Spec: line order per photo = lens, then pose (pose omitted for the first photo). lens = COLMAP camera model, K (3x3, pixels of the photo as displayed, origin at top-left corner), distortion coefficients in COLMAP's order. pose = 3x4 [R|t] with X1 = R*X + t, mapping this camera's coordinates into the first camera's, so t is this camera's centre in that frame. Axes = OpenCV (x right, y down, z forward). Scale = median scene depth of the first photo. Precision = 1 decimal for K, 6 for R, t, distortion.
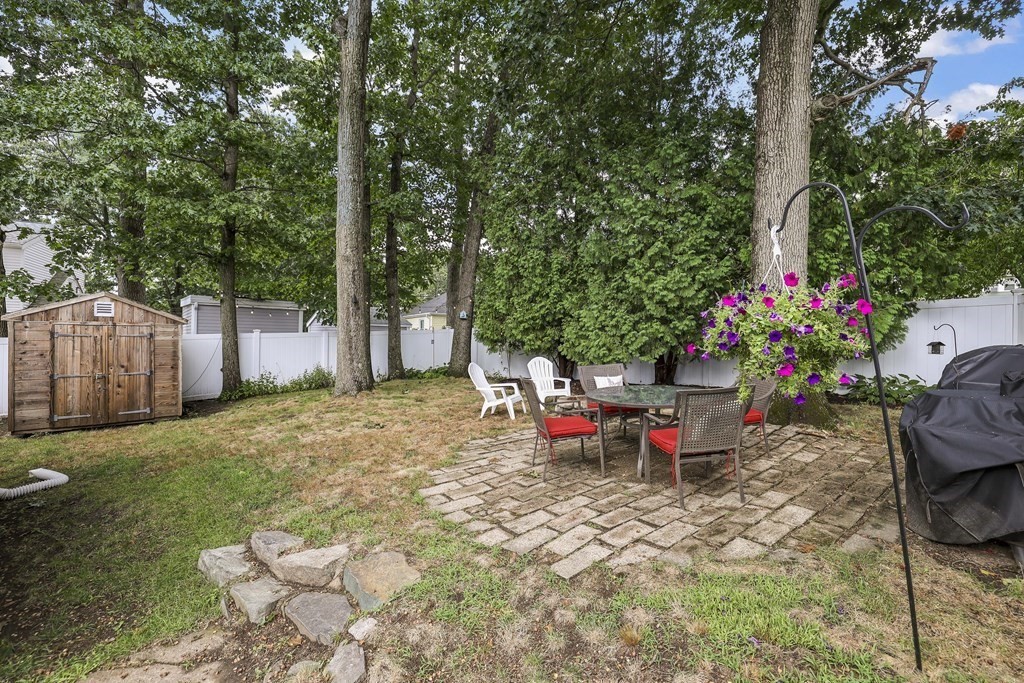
lens RADIAL K [[449.0, 0, 512.7], [0, 449.0, 341.2], [0, 0, 1]] dist [-0.014608, 0.001067]
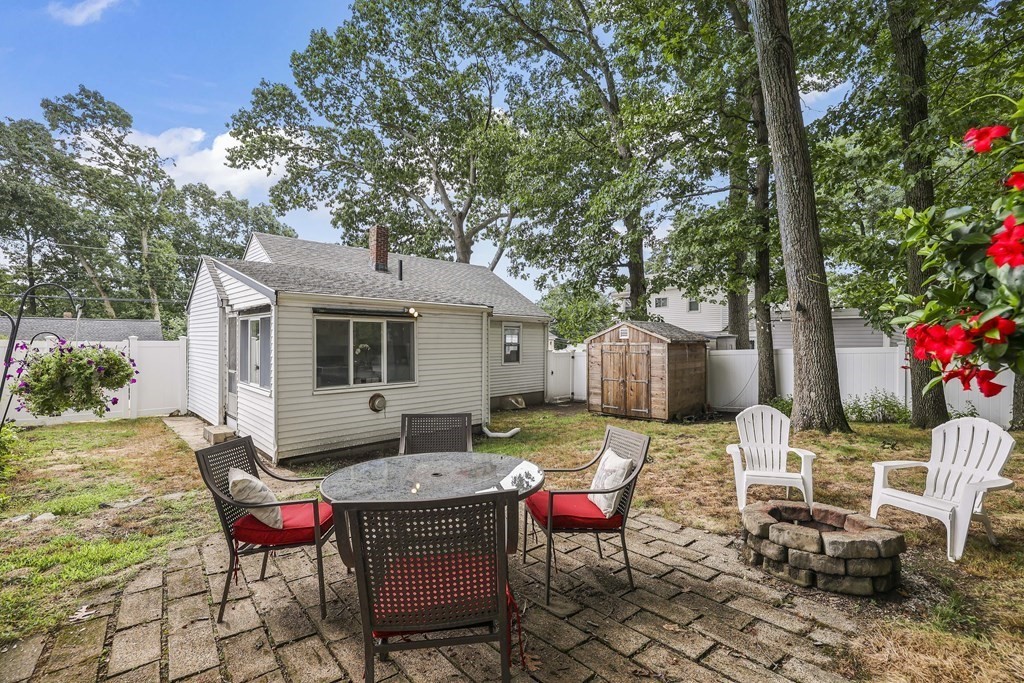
lens RADIAL K [[449.0, 0, 512.1], [0, 449.0, 339.9], [0, 0, 1]] dist [-0.014608, 0.001067]
pose [[0.010316, -0.015792, -0.999822, 0.488760], [-0.009783, 0.999826, -0.015893, -0.025834], [0.999899, 0.009945, 0.010160, 0.618669]]
